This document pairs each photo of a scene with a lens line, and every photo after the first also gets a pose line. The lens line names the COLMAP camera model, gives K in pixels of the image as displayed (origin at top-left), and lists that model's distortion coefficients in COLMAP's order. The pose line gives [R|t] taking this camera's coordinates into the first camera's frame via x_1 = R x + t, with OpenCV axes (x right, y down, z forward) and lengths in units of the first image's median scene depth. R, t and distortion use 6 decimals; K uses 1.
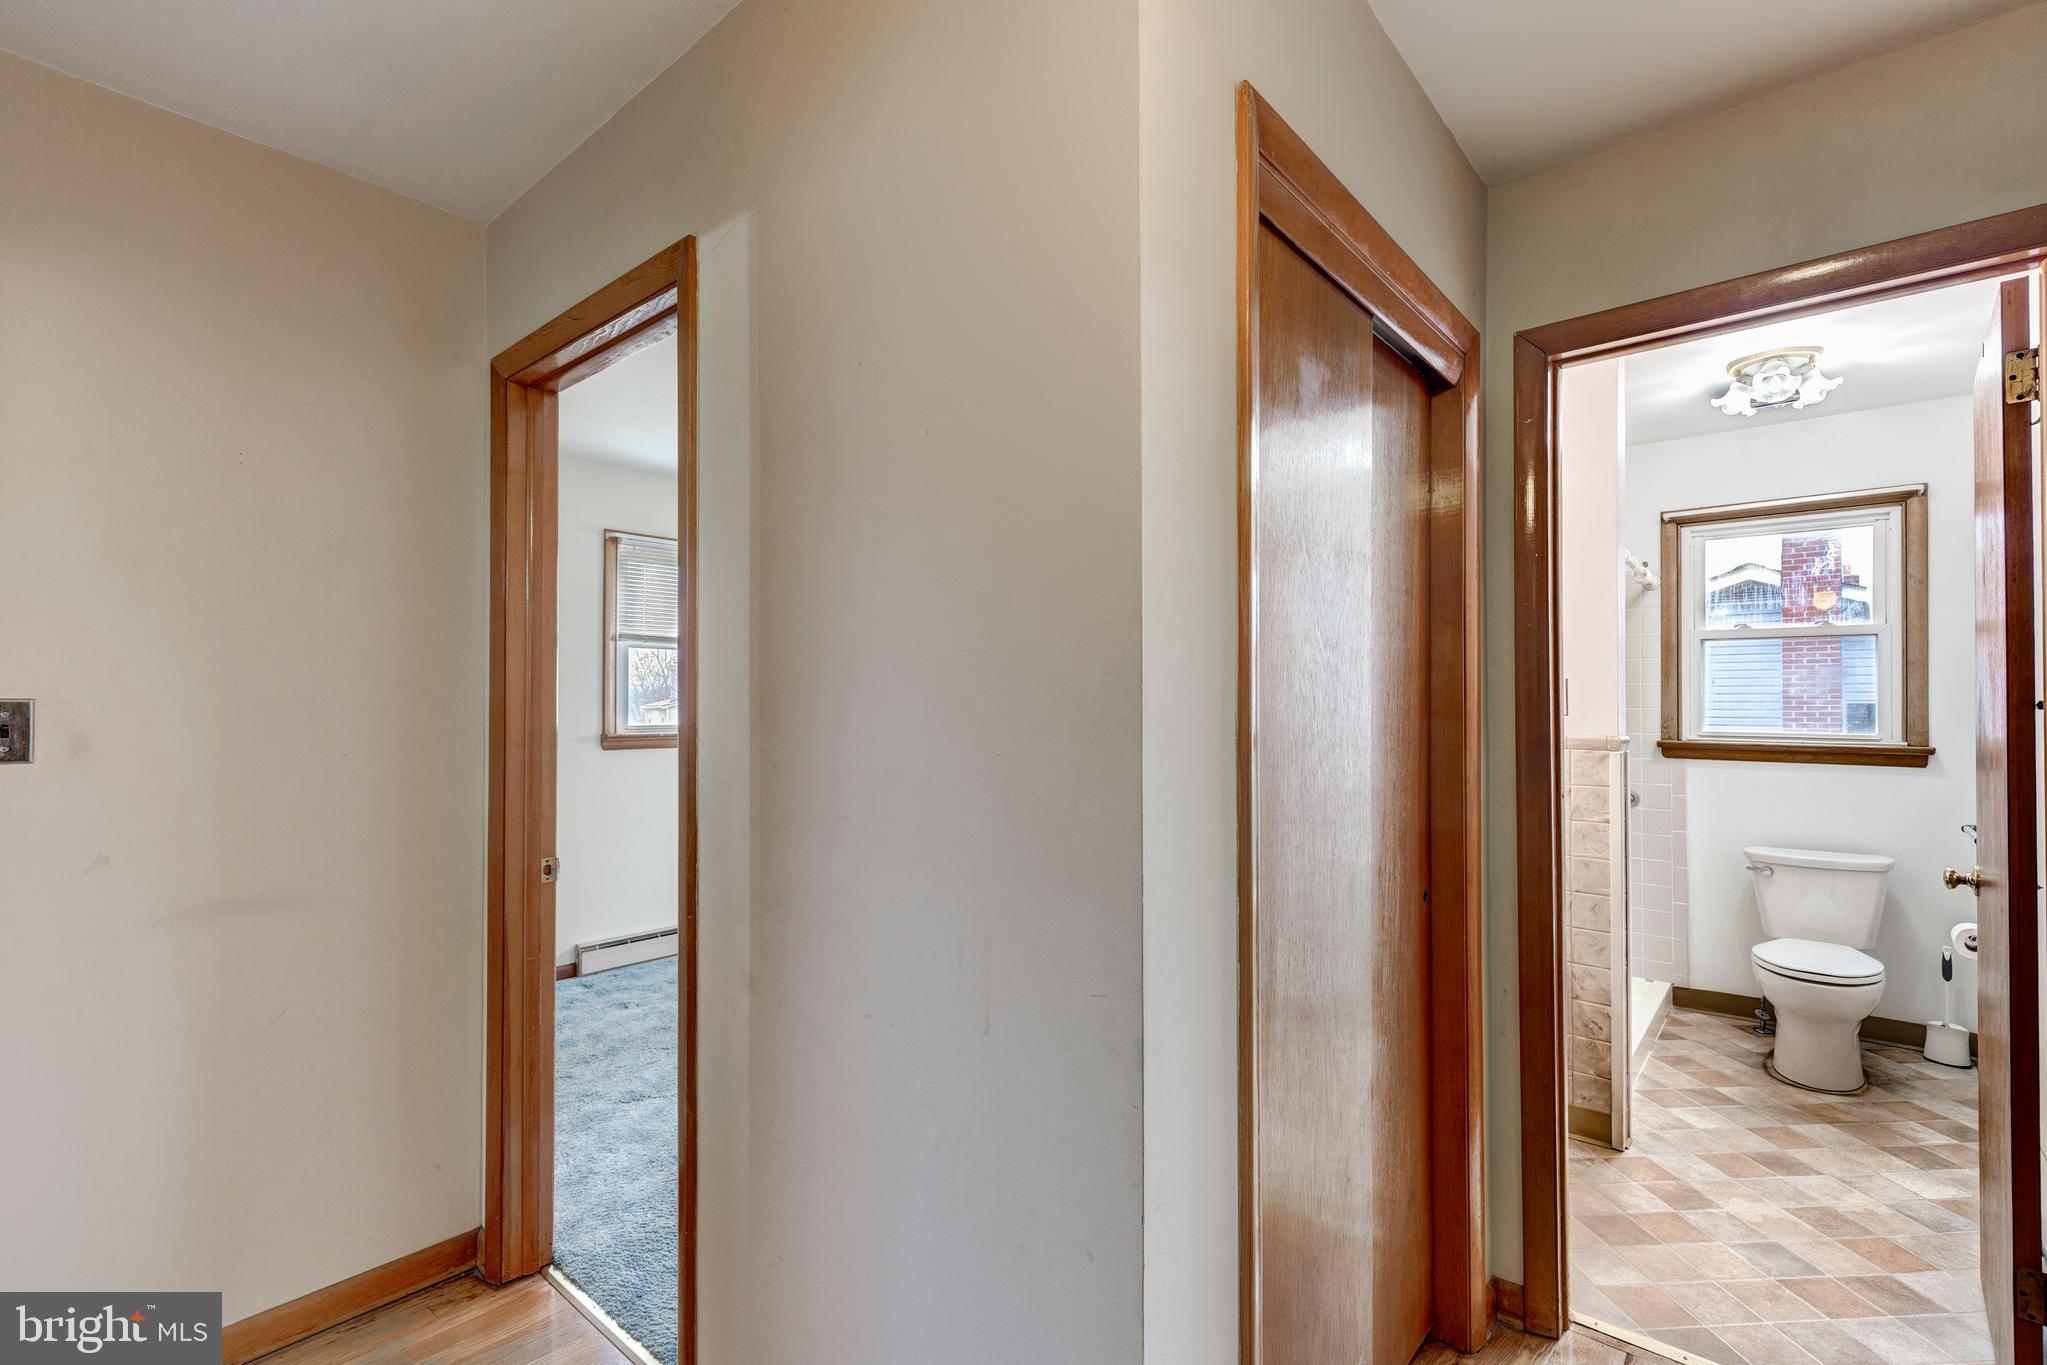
lens RADIAL K [[914.9, 0, 1039.7], [0, 914.9, 692.0], [0, 0, 1]] dist [0.005696, -0.000433]
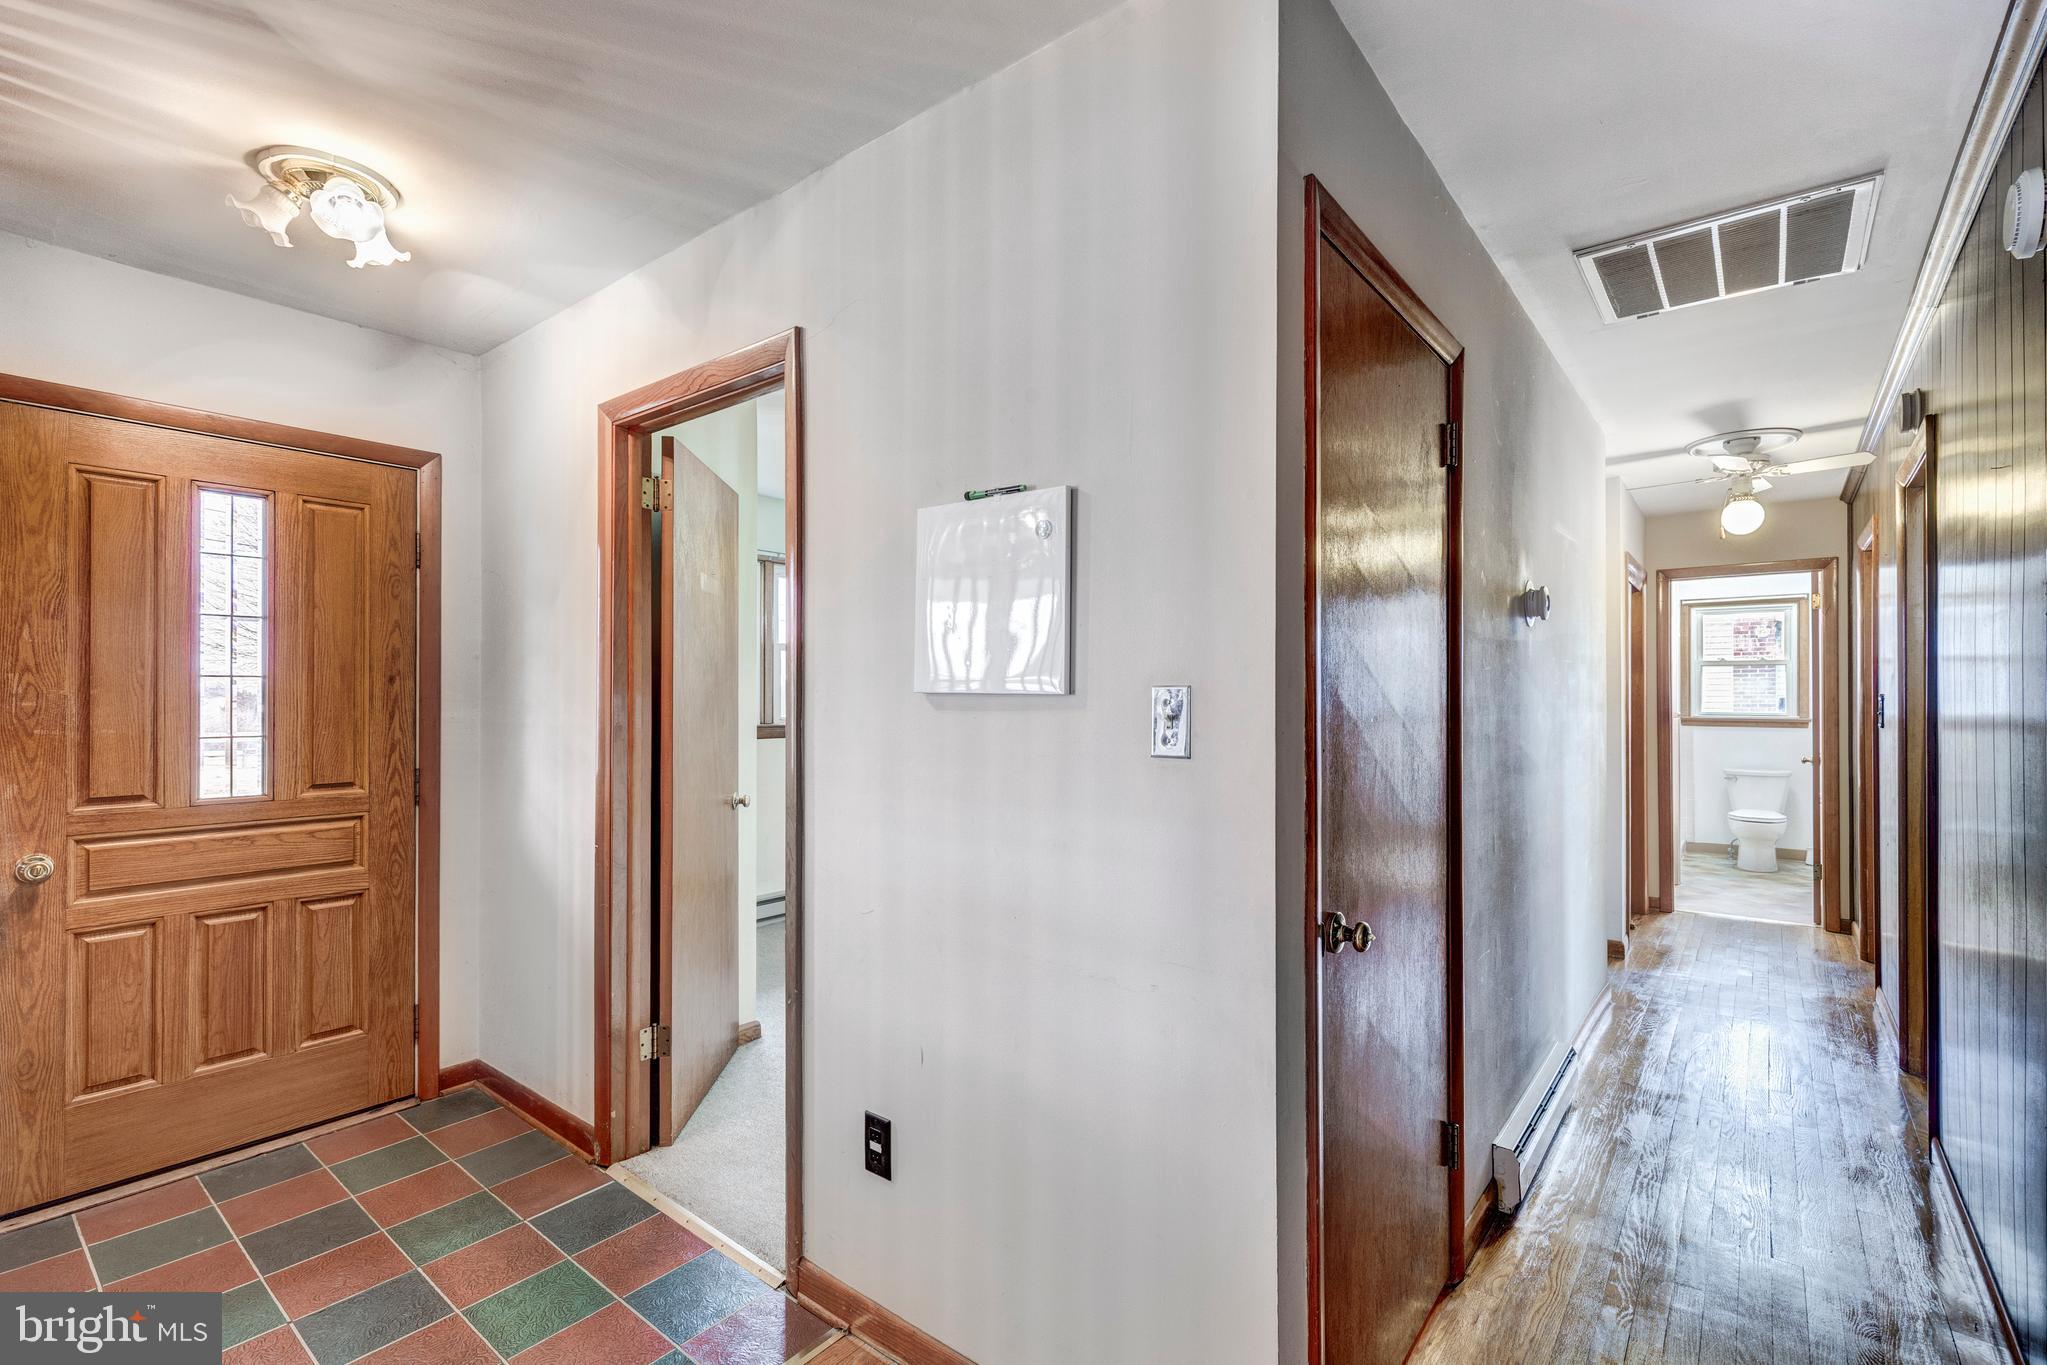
lens RADIAL K [[914.9, 0, 1039.7], [0, 914.9, 692.0], [0, 0, 1]] dist [0.005696, -0.000433]
pose [[0.999181, -0.000948, 0.040454, -0.878007], [0.000639, 0.999970, 0.007659, -0.019888], [-0.040460, -0.007627, 0.999152, -1.029525]]
